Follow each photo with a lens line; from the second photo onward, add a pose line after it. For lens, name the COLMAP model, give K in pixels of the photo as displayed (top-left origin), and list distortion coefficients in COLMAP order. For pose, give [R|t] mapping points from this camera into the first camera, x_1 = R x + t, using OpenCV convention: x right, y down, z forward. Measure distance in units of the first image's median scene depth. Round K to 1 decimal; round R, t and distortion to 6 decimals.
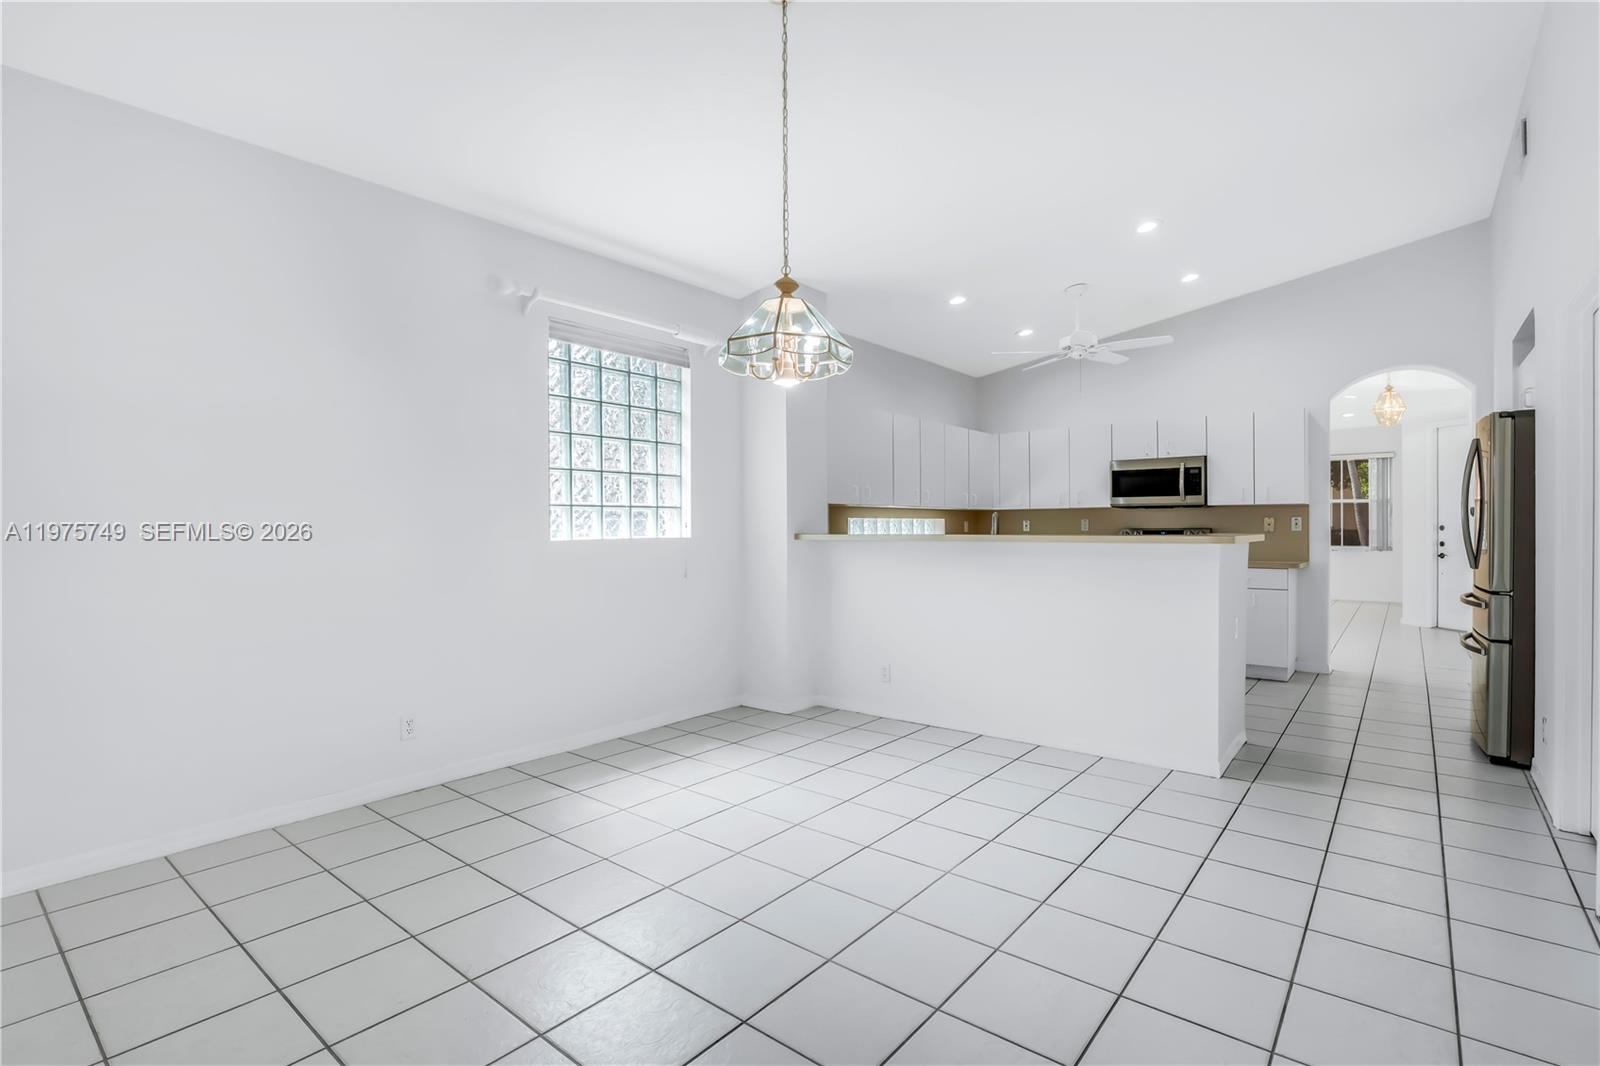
lens RADIAL K [[751.6, 0, 798.2], [0, 751.6, 538.4], [0, 0, 1]] dist [-0.028777, 0.004143]
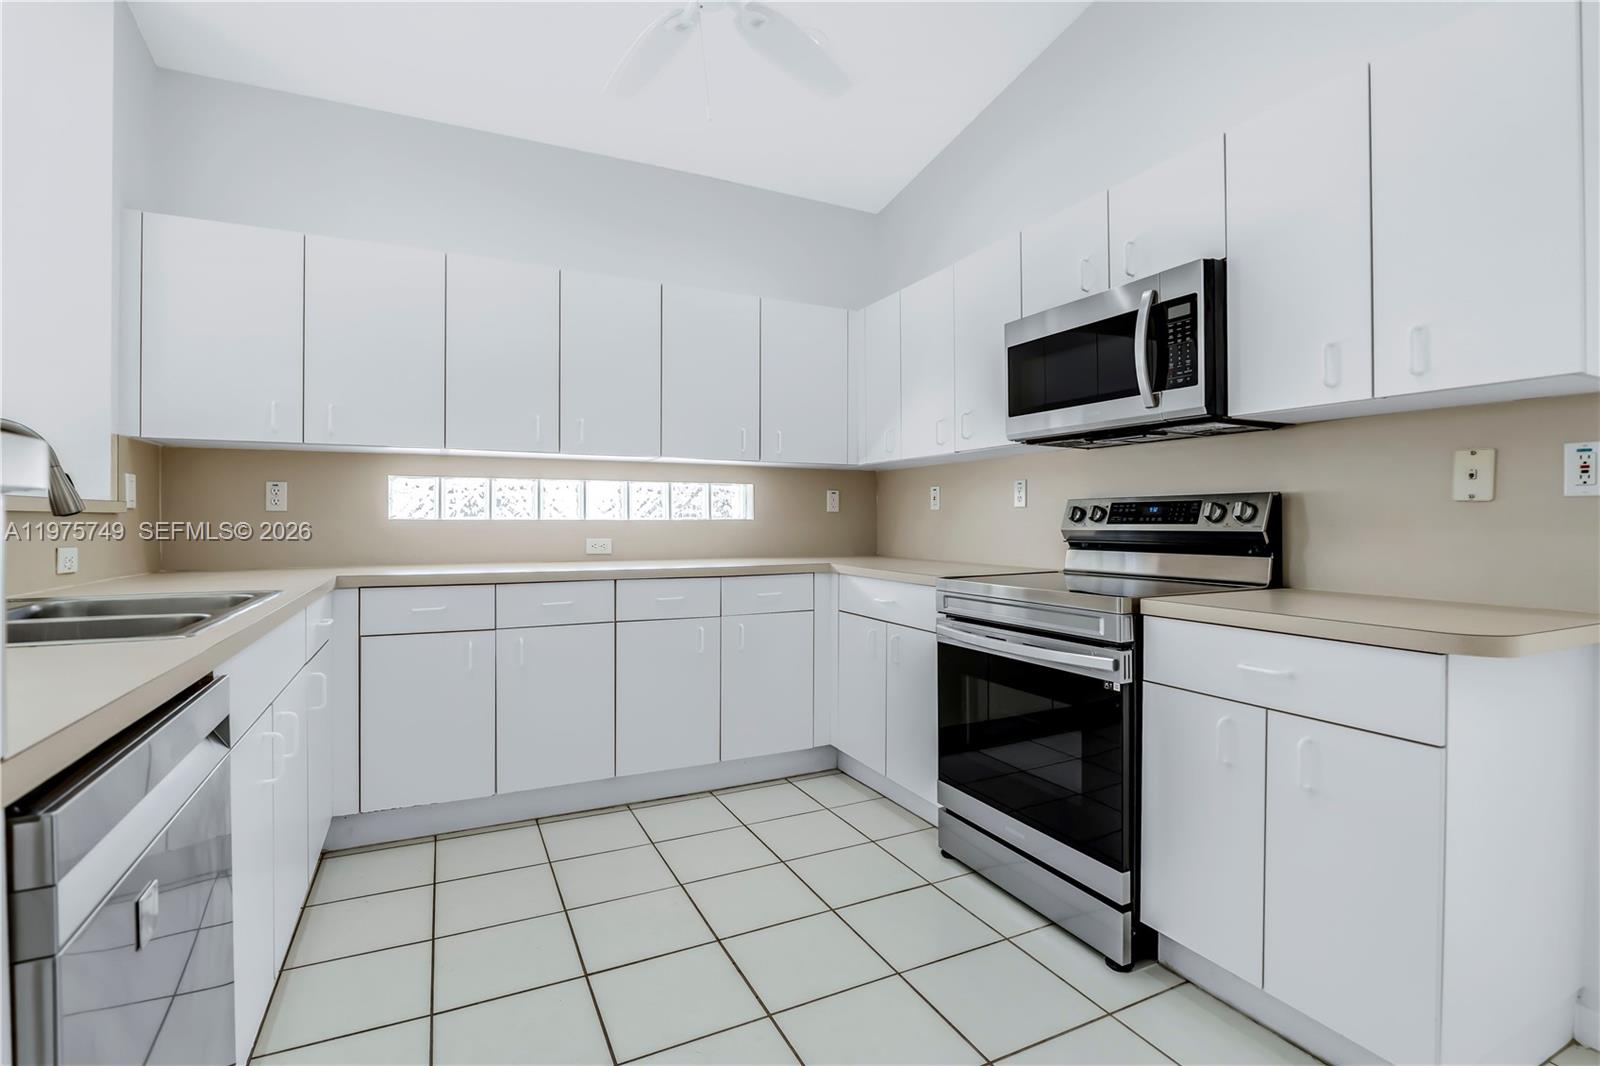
lens RADIAL K [[751.6, 0, 824.8], [0, 751.6, 512.7], [0, 0, 1]] dist [-0.028777, 0.004143]
pose [[0.916078, 0.004478, -0.400975, 0.538170], [-0.012297, 0.999781, -0.016928, 0.001249], [0.400811, 0.020438, 0.915933, 0.679011]]
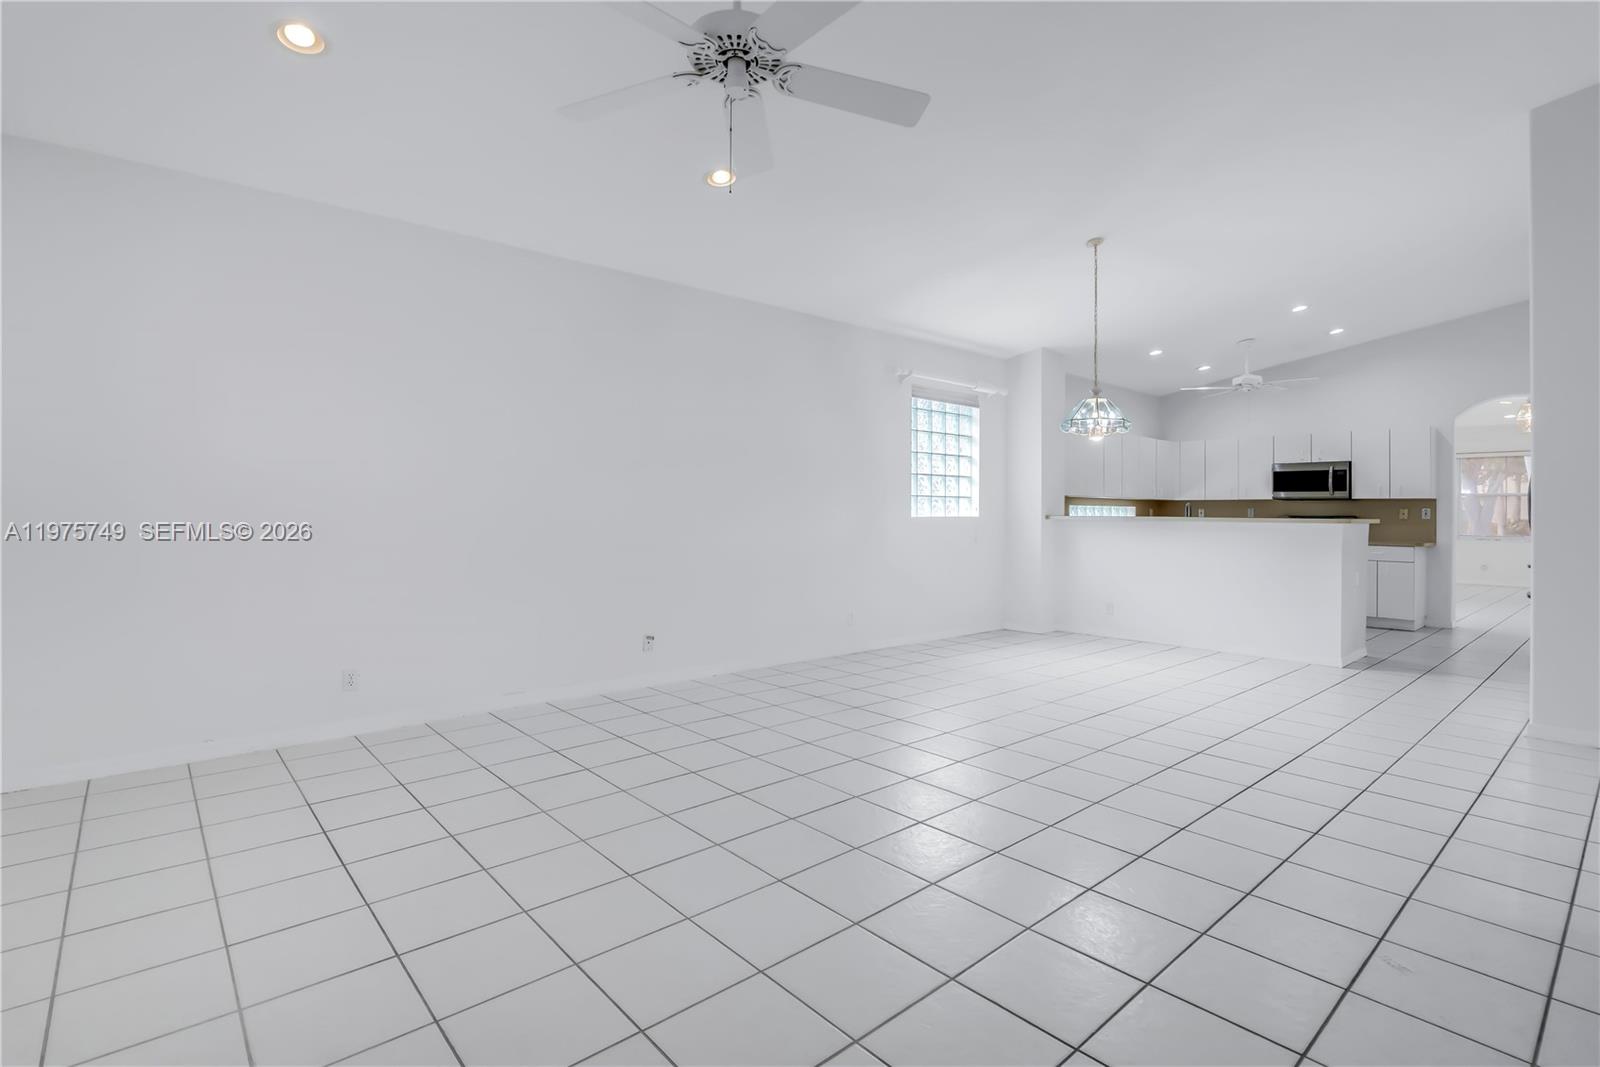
lens RADIAL K [[751.6, 0, 793.5], [0, 751.6, 518.8], [0, 0, 1]] dist [-0.028777, 0.004143]
pose [[0.983468, 0.014297, -0.180519, -0.189493], [-0.015715, 0.999856, -0.006425, 0.015443], [0.180401, 0.009156, 0.983550, -0.477519]]
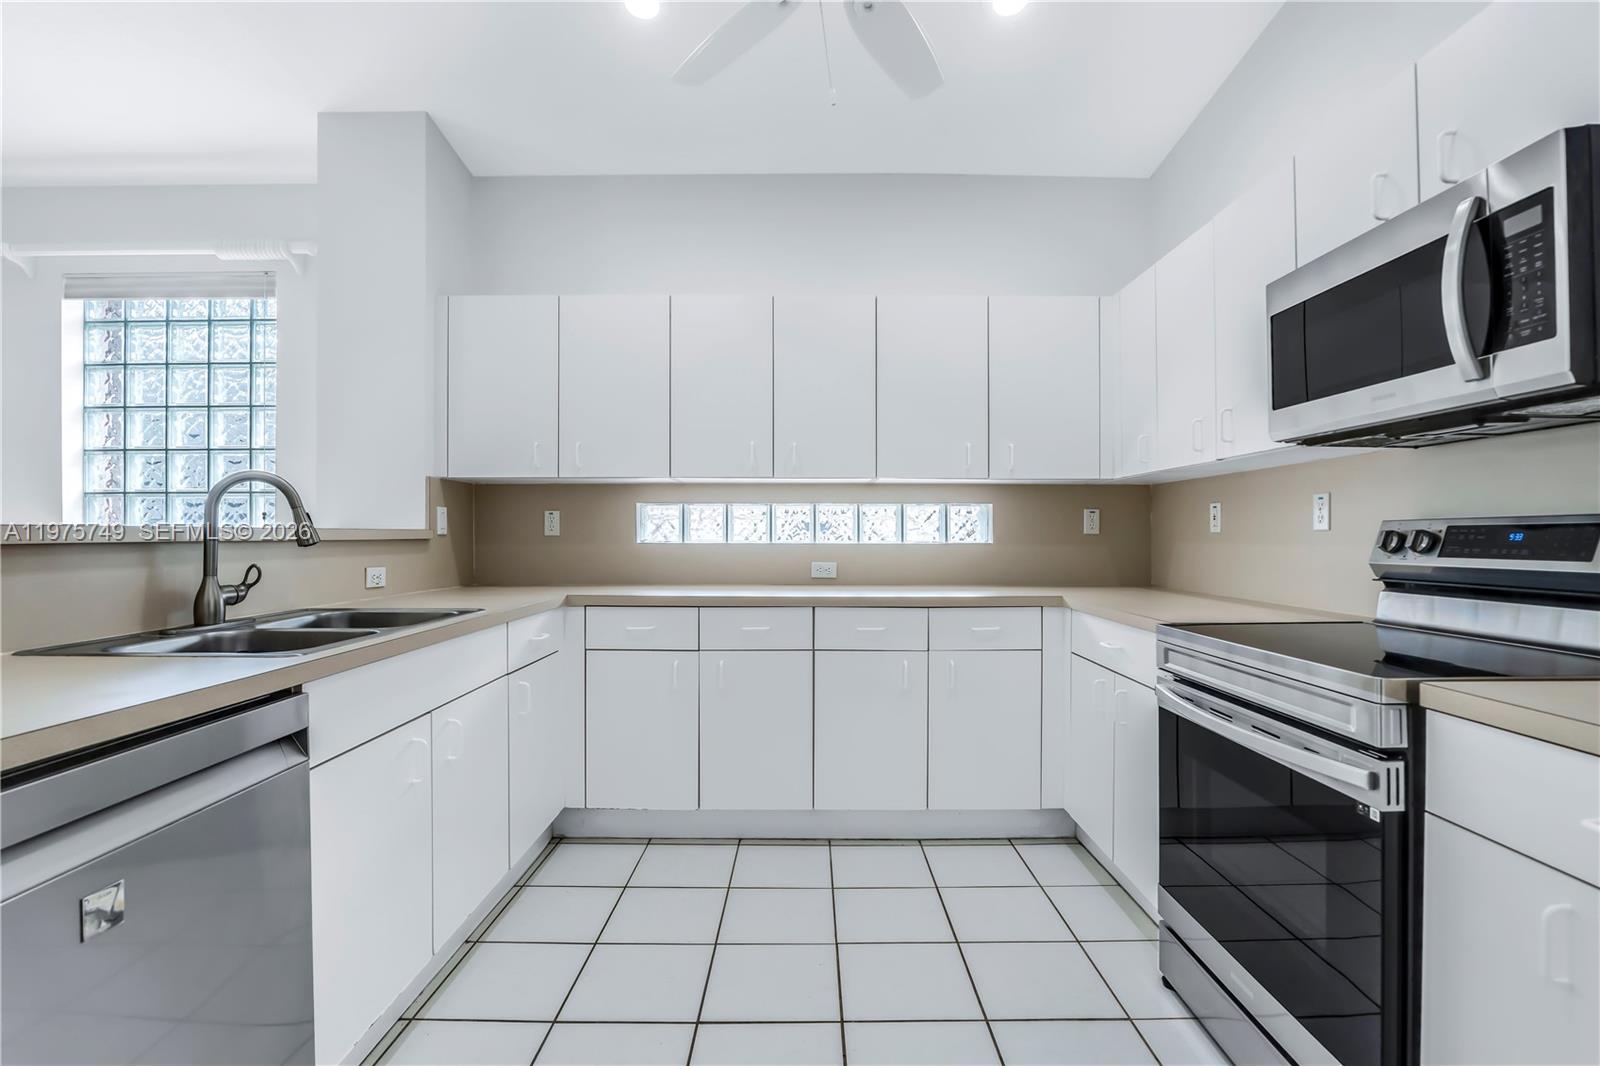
lens RADIAL K [[751.6, 0, 808.4], [0, 751.6, 529.5], [0, 0, 1]] dist [-0.028777, 0.004143]
pose [[0.636033, 0.002873, -0.771656, 0.578615], [-0.015095, 0.999848, -0.008719, -0.005808], [0.771514, 0.017194, 0.635980, 0.761313]]
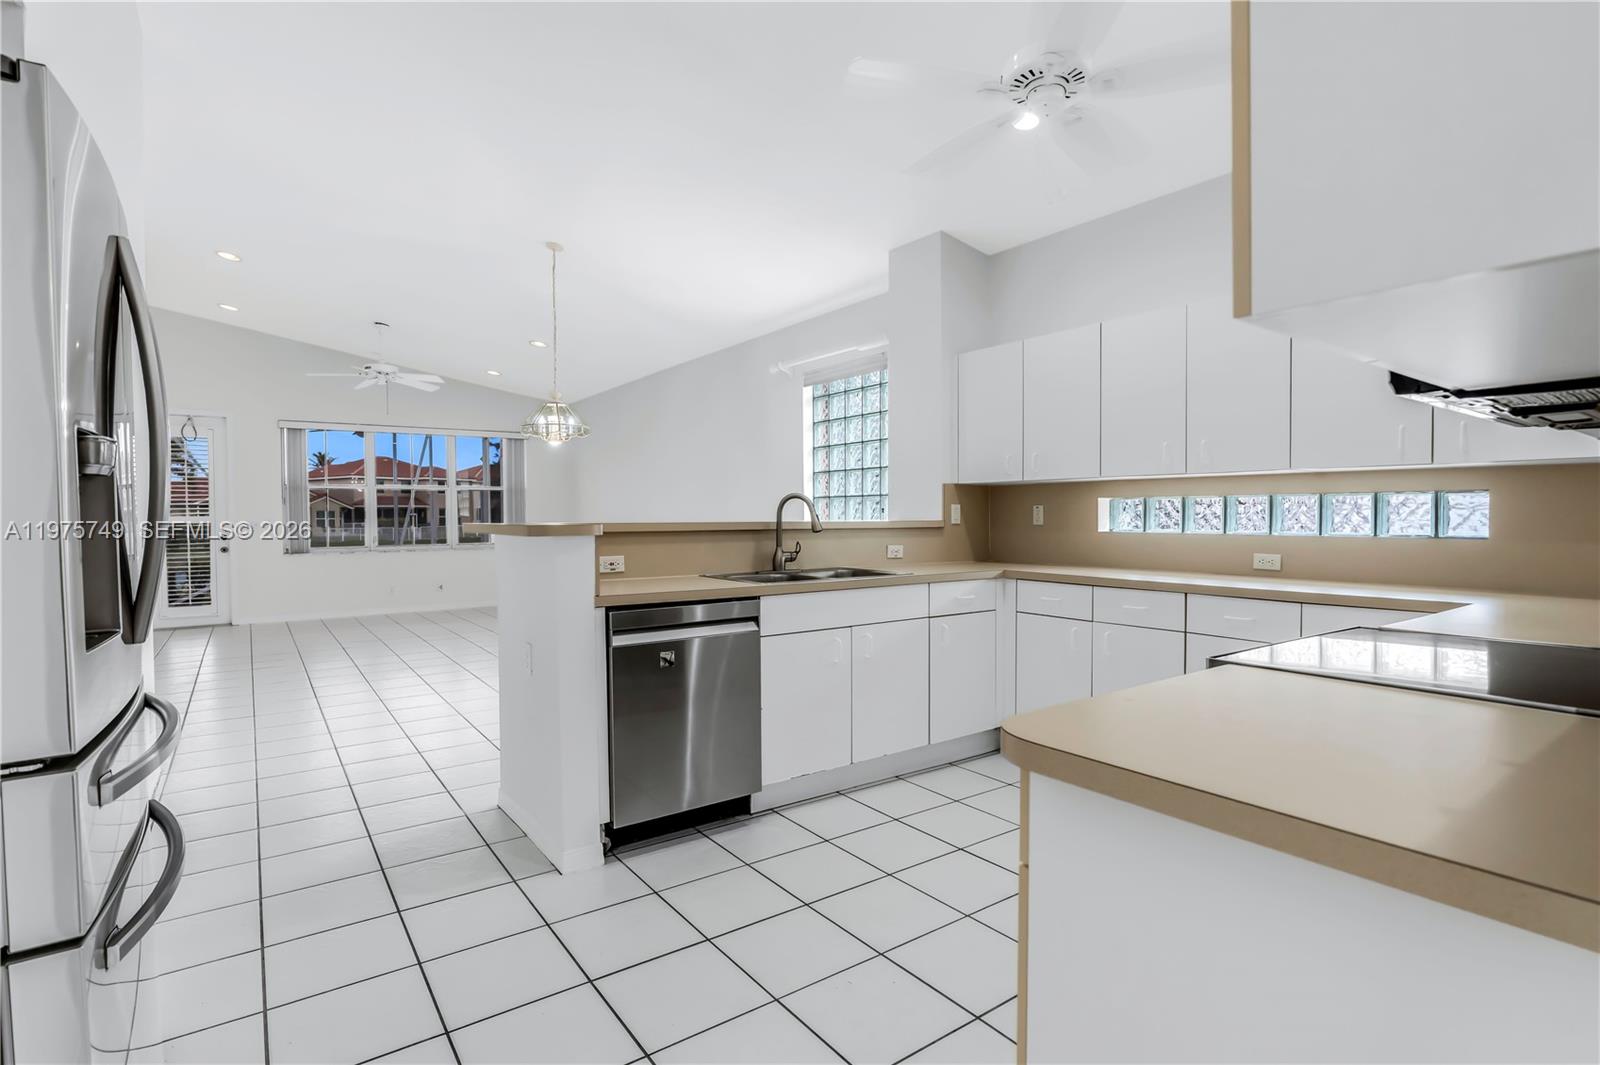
lens RADIAL K [[751.6, 0, 801.9], [0, 751.6, 537.3], [0, 0, 1]] dist [-0.028777, 0.004143]
pose [[-0.239206, 0.033541, -0.970389, 0.767168], [-0.010335, 0.999259, 0.037086, -0.015579], [0.970914, 0.018900, -0.238682, 0.917055]]
